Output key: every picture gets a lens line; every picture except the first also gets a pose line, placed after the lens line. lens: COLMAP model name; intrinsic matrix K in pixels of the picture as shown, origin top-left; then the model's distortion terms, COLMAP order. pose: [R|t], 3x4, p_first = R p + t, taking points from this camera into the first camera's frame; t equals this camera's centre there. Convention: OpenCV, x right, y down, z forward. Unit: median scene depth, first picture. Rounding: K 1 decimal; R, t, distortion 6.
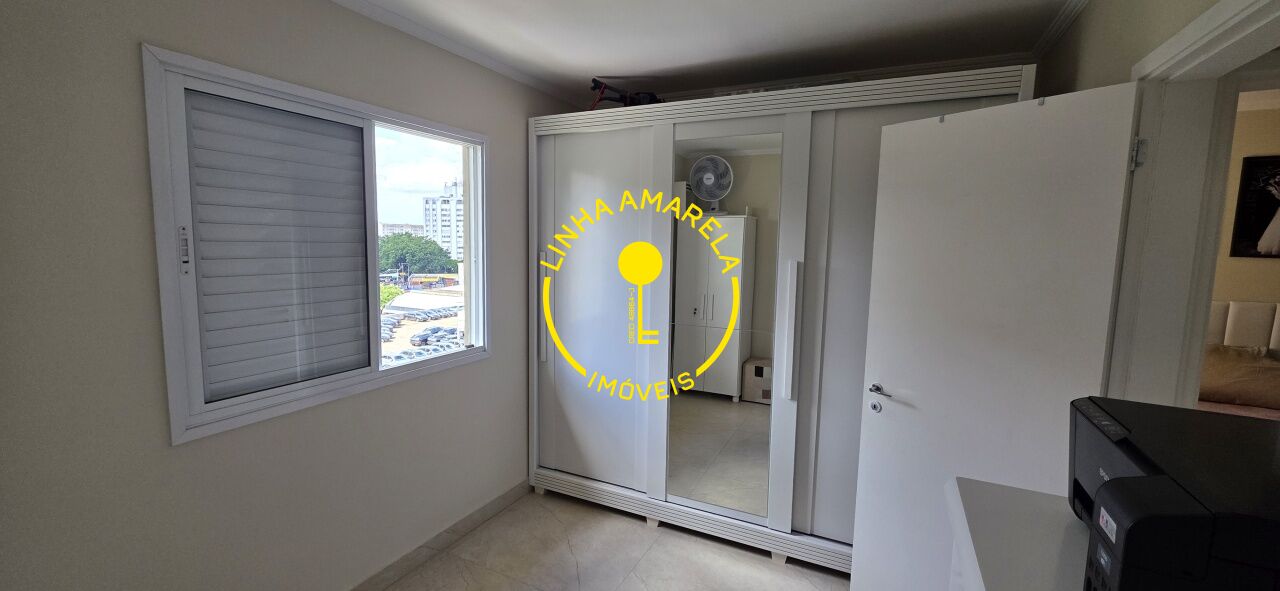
lens RADIAL K [[513.5, 0, 639.8], [0, 513.5, 292.1], [0, 0, 1]] dist [0.010870, -0.000012]
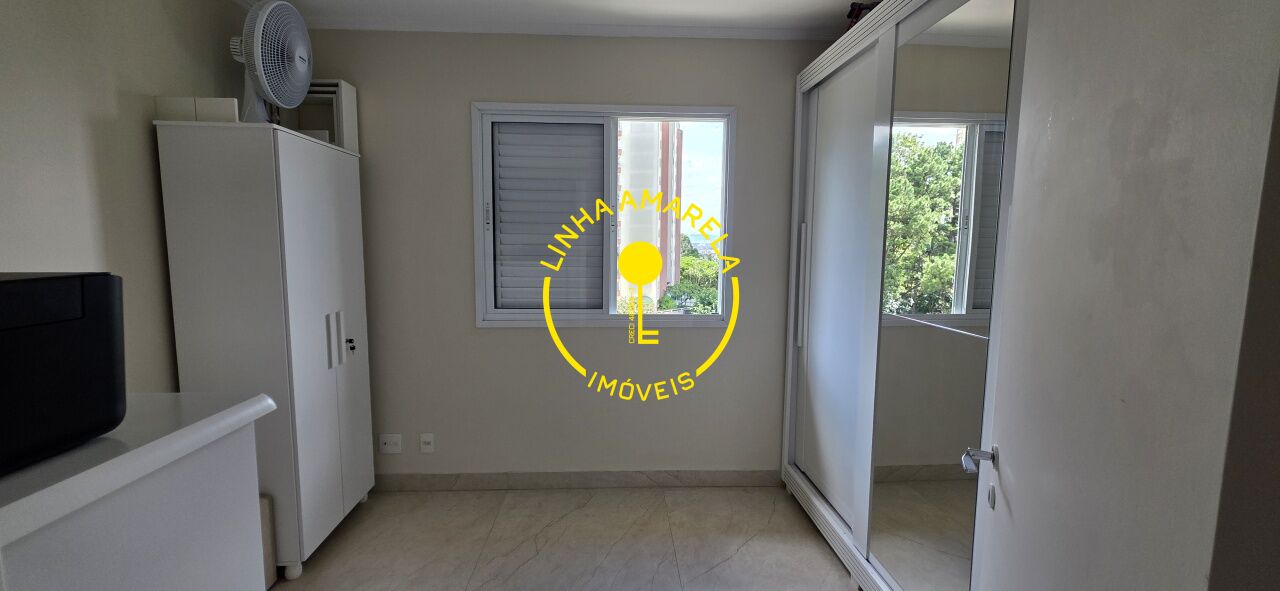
lens RADIAL K [[513.5, 0, 639.8], [0, 513.5, 292.1], [0, 0, 1]] dist [0.010870, -0.000012]
pose [[0.478583, 0.071125, -0.875157, 0.614914], [-0.085727, 0.995737, 0.034045, 0.047839], [0.873848, 0.058731, 0.482640, 0.437488]]
